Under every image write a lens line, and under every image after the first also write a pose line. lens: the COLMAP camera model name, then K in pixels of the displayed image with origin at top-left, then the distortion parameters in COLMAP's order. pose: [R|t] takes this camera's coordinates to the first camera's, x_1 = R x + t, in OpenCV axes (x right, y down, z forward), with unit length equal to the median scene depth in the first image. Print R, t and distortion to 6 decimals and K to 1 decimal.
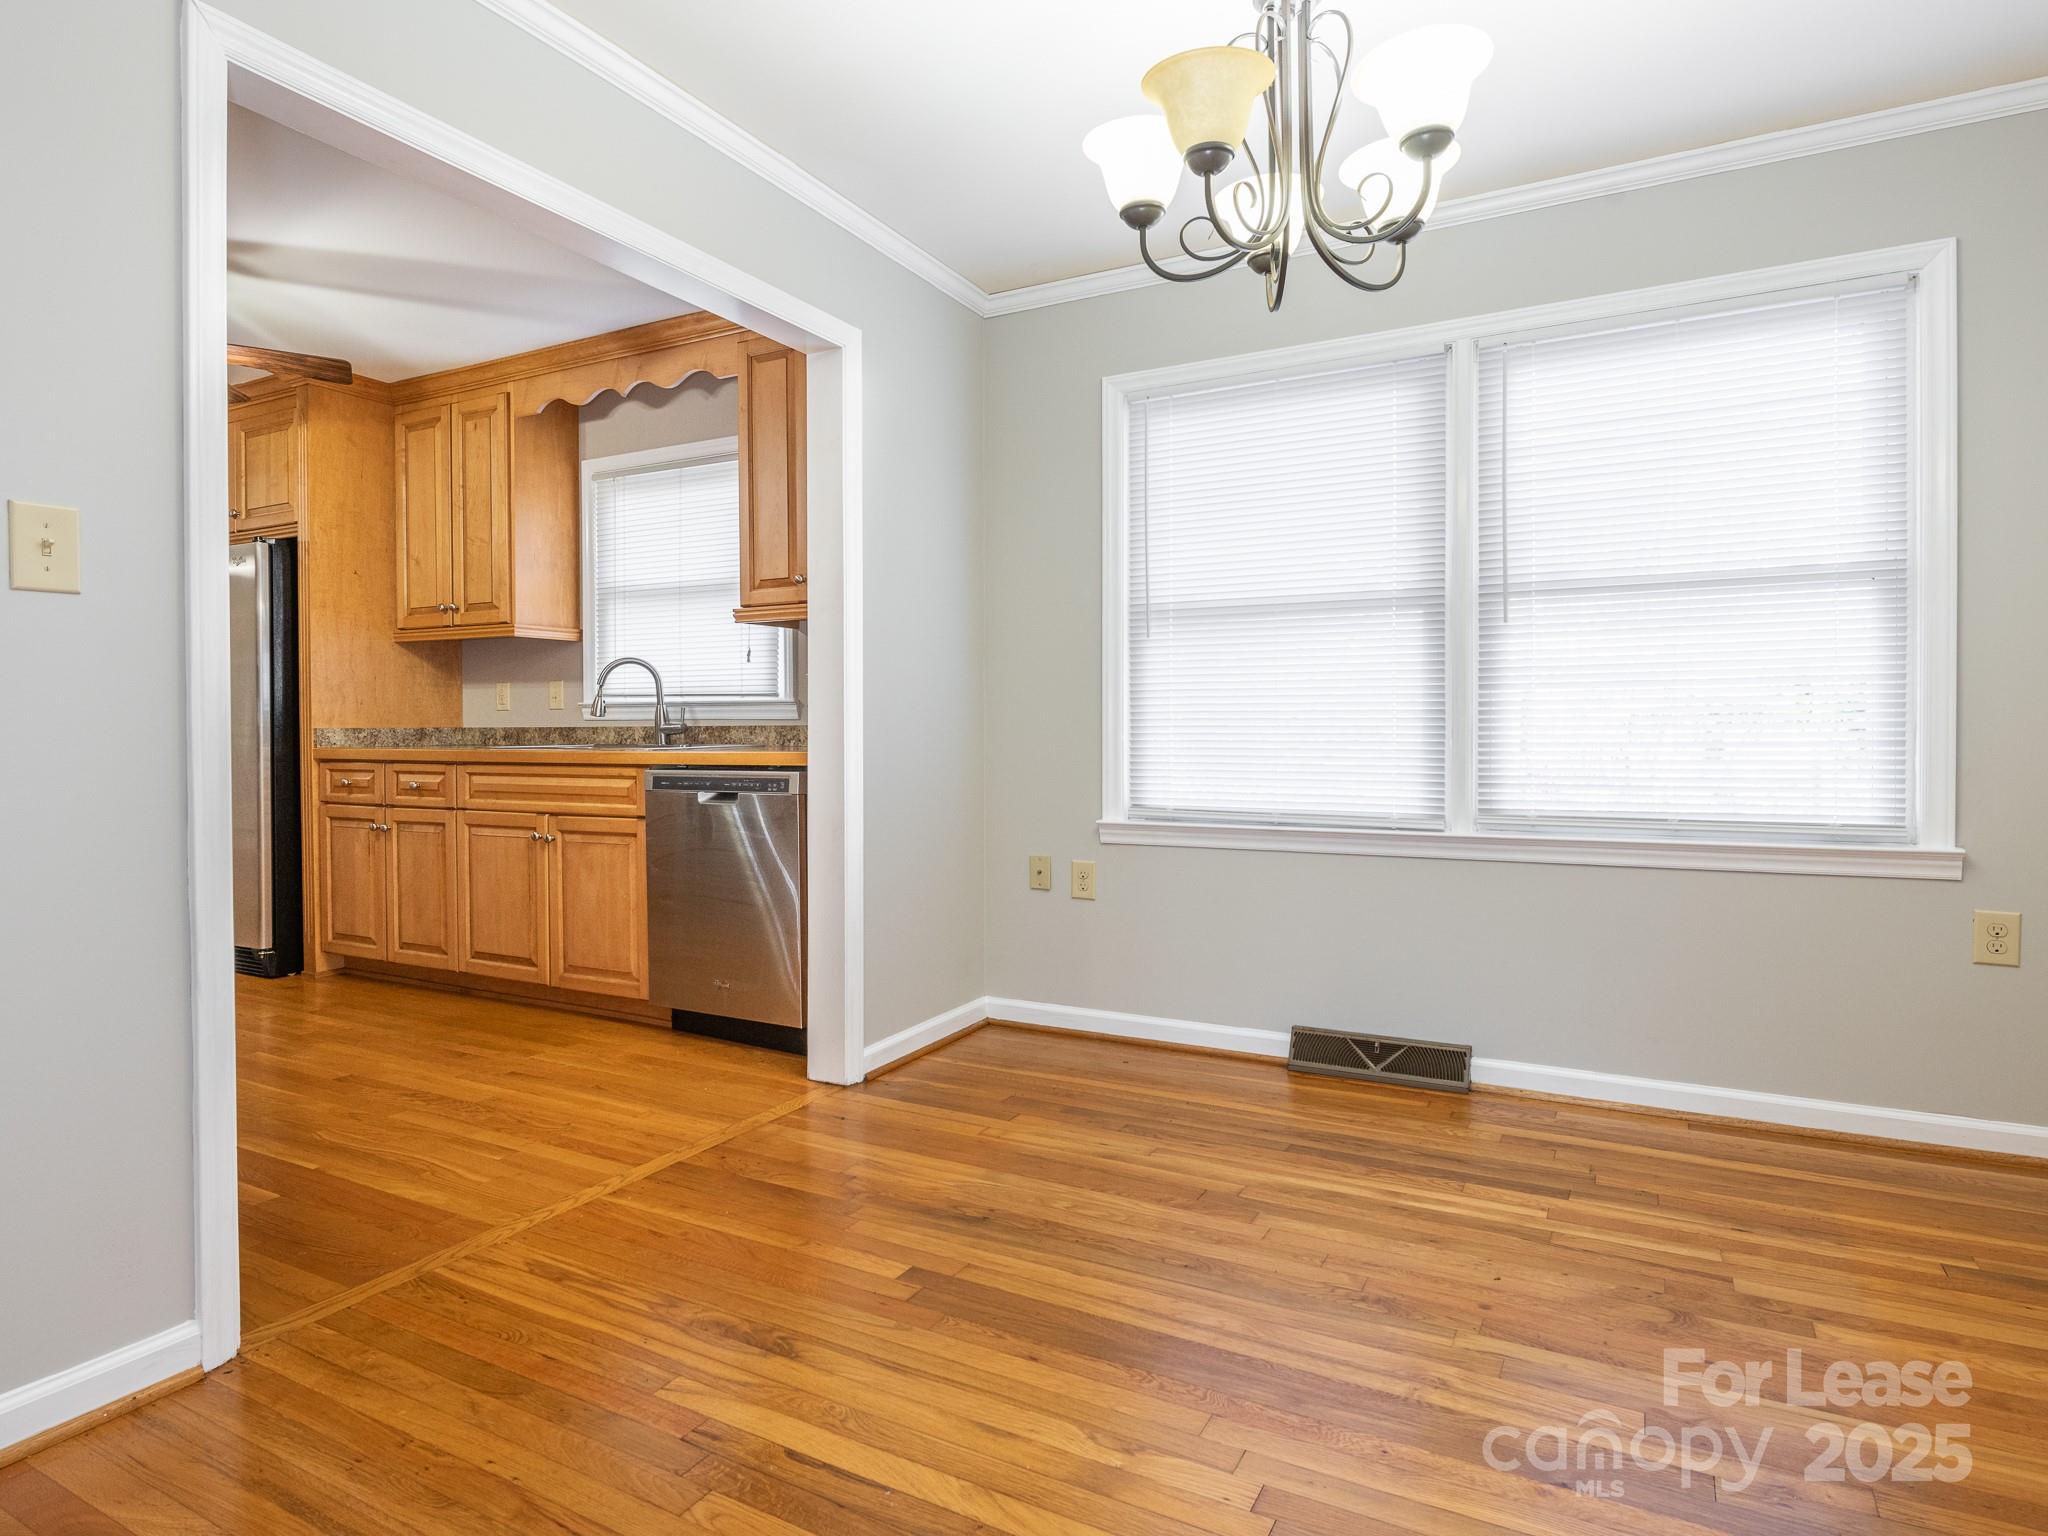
lens RADIAL K [[1154.9, 0, 1164.0], [0, 1154.9, 730.7], [0, 0, 1]] dist [-0.000501, -0.000140]
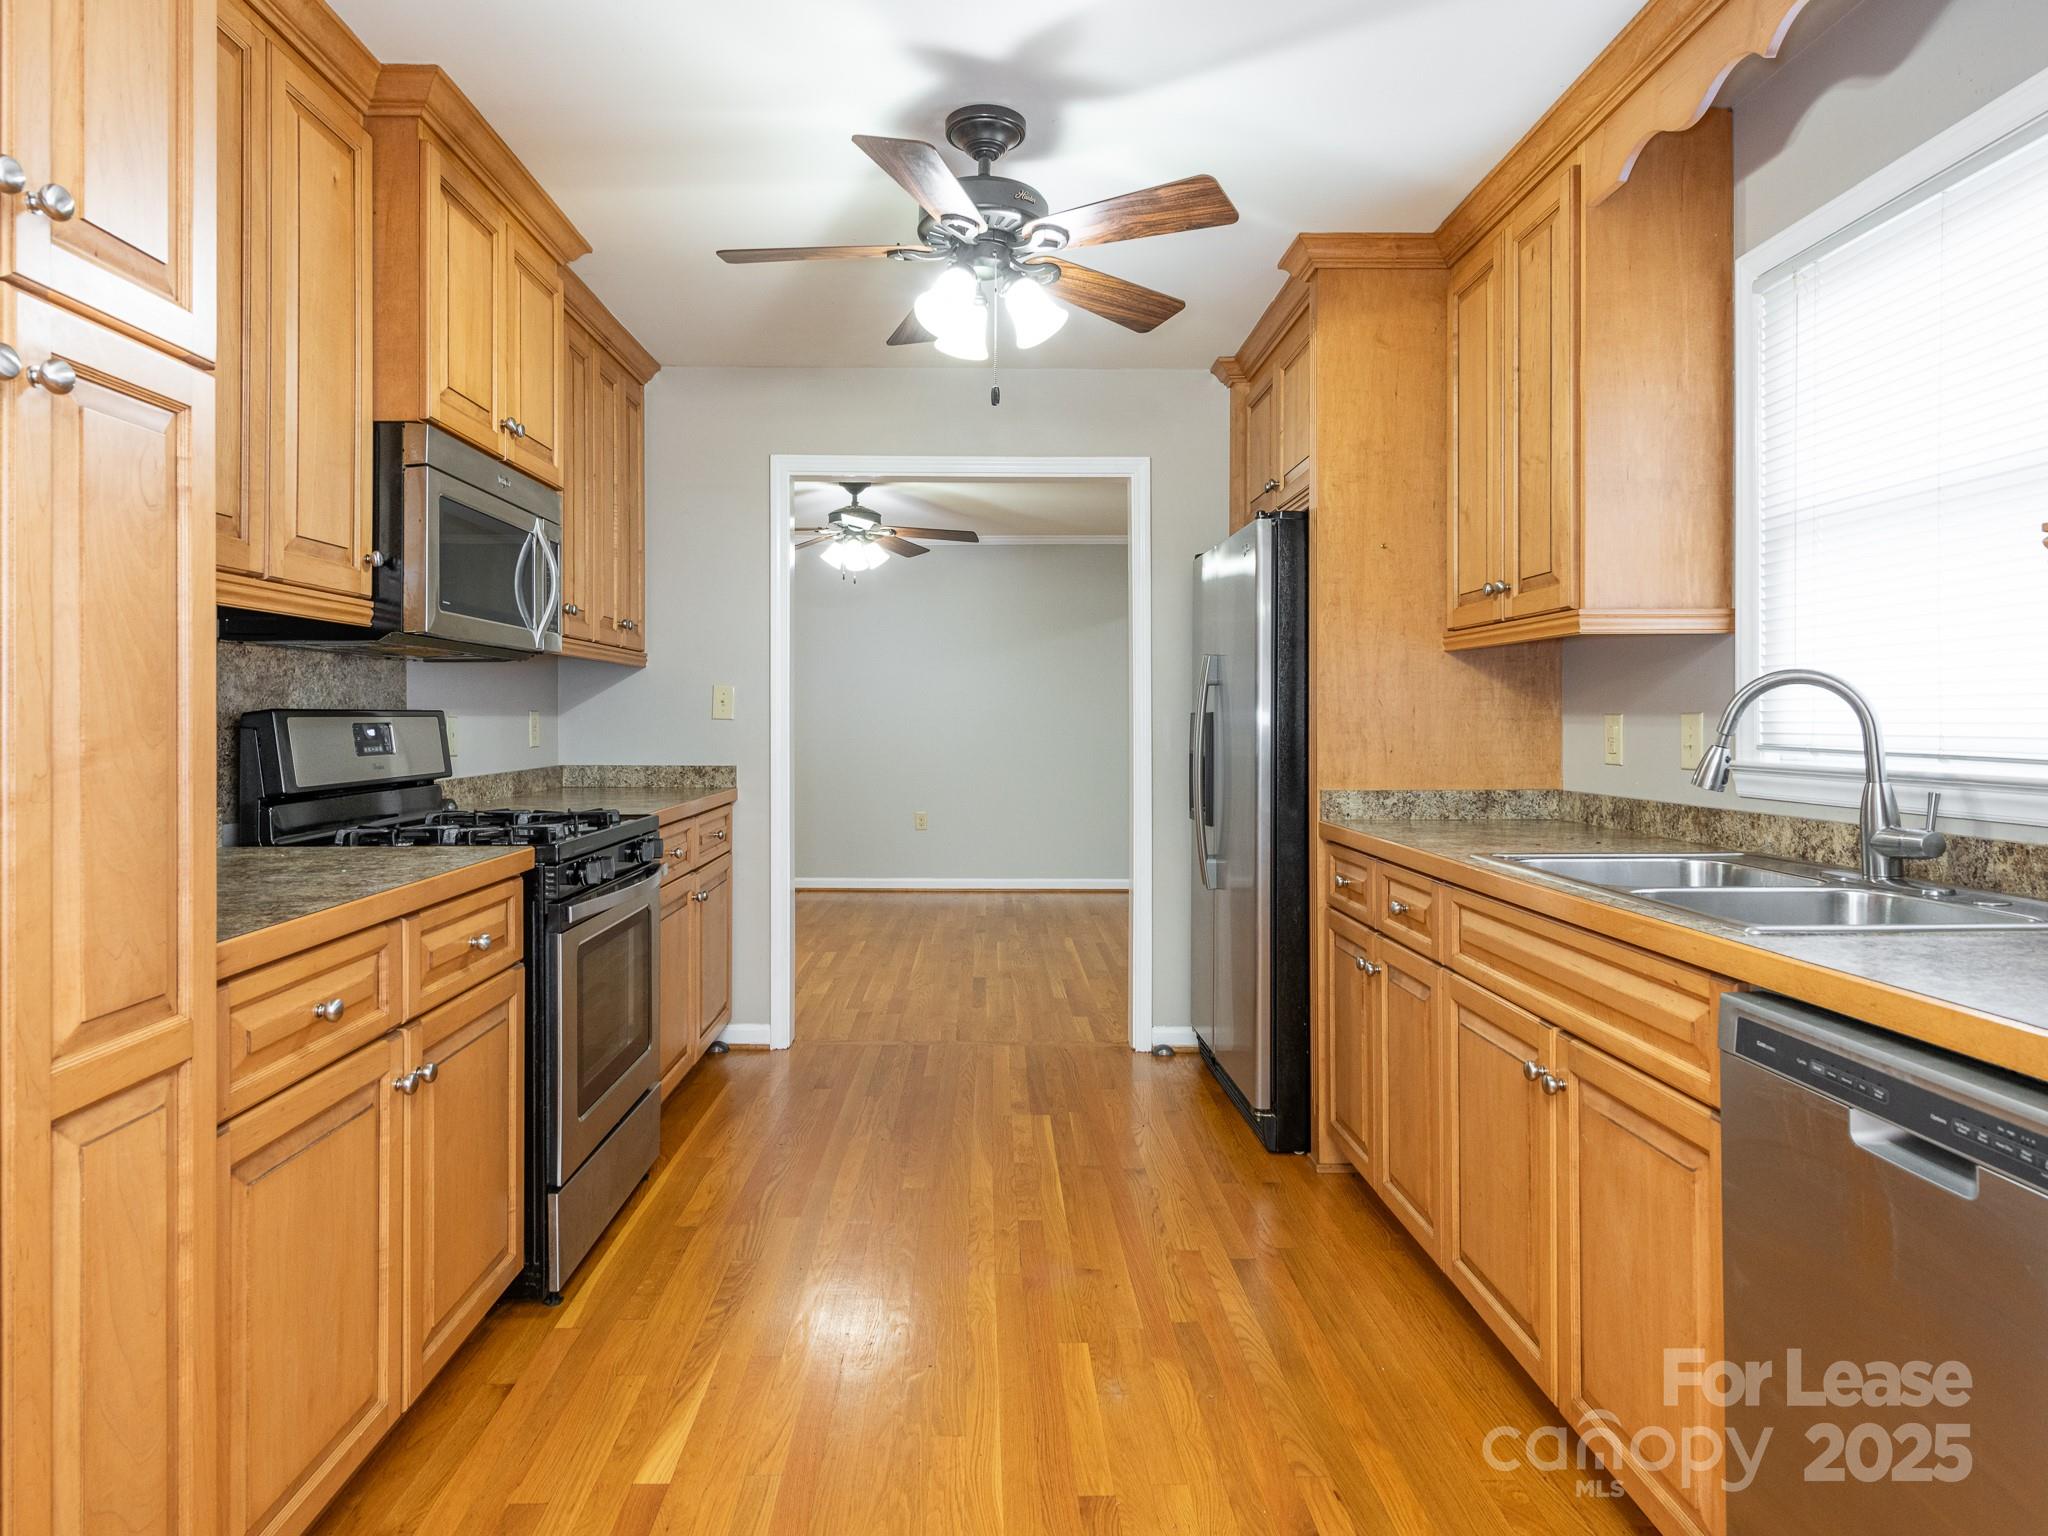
lens RADIAL K [[1269.2, 0, 972.1], [0, 1269.2, 713.9], [0, 0, 1]] dist [0.007333, -0.003376]
pose [[0.384442, 0.004263, -0.923139, -0.142475], [-0.004352, 0.999987, 0.002805, -0.046065], [0.923139, 0.002939, 0.384455, 0.528916]]
